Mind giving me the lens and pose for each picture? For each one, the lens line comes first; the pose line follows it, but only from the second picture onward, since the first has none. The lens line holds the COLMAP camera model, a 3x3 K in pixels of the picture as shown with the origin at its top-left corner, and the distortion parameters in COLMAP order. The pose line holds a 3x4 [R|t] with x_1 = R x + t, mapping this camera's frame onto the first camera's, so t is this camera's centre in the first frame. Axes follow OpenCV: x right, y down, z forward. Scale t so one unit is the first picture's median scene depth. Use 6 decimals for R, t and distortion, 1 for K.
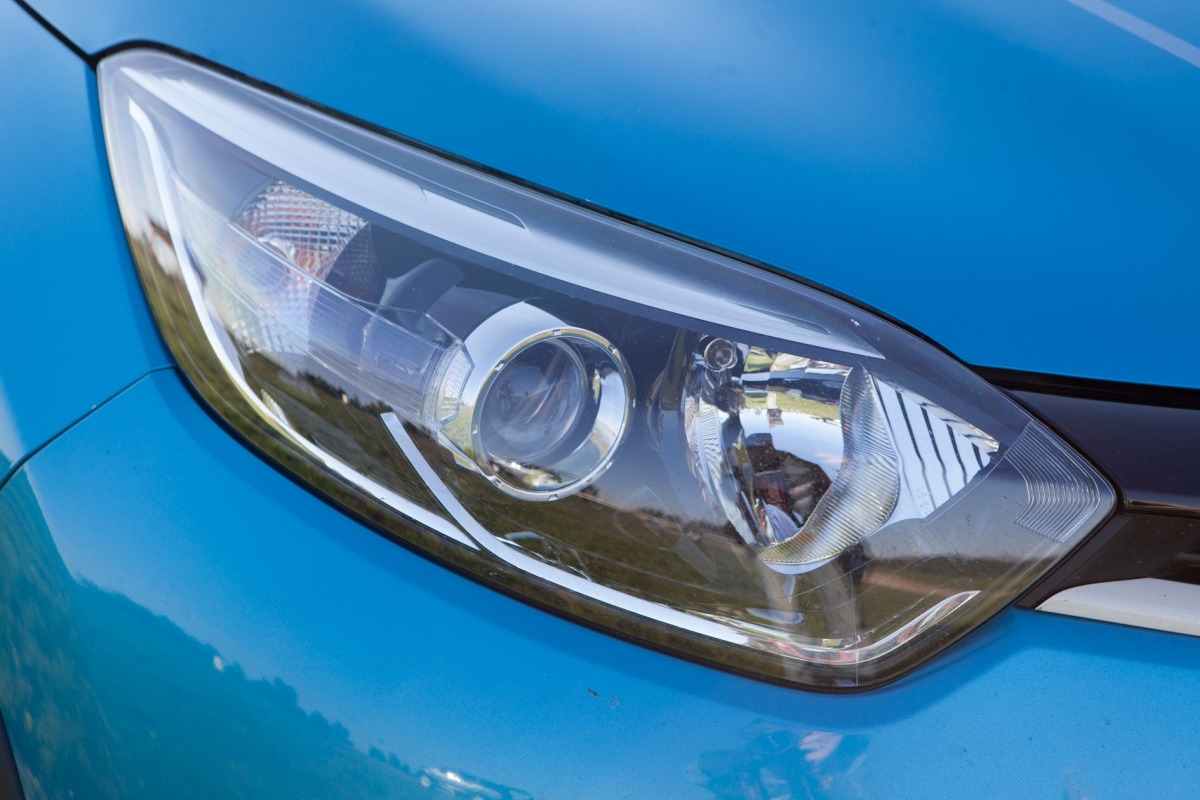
lens RADIAL K [[2341.2, 0, 601.7], [0, 2341.2, 399.1], [0, 0, 1]] dist [0.159517, 0.000000]
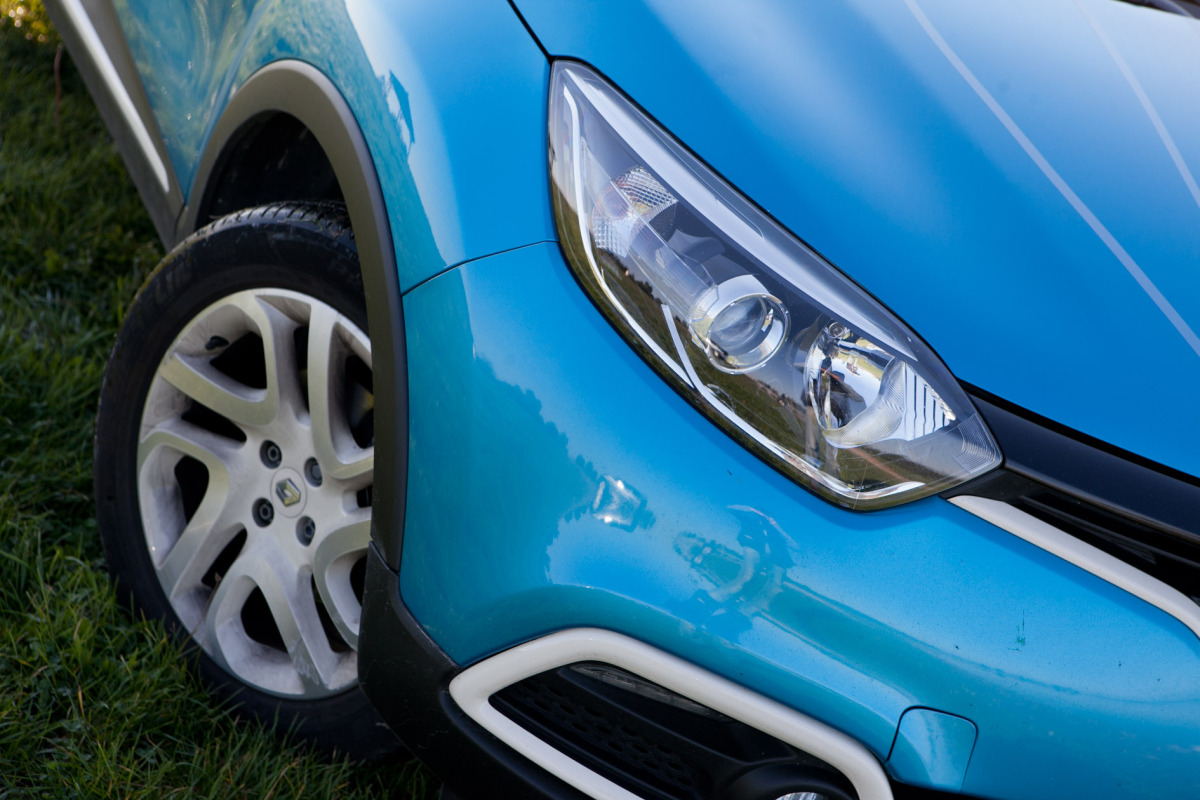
lens RADIAL K [[2341.2, 0, 598.4], [0, 2341.2, 399.9], [0, 0, 1]] dist [0.159517, 0.000000]
pose [[0.949383, 0.308531, 0.058995, -0.238641], [-0.312693, 0.946137, 0.083949, -0.066673], [-0.029916, -0.098147, 0.994722, -0.963344]]
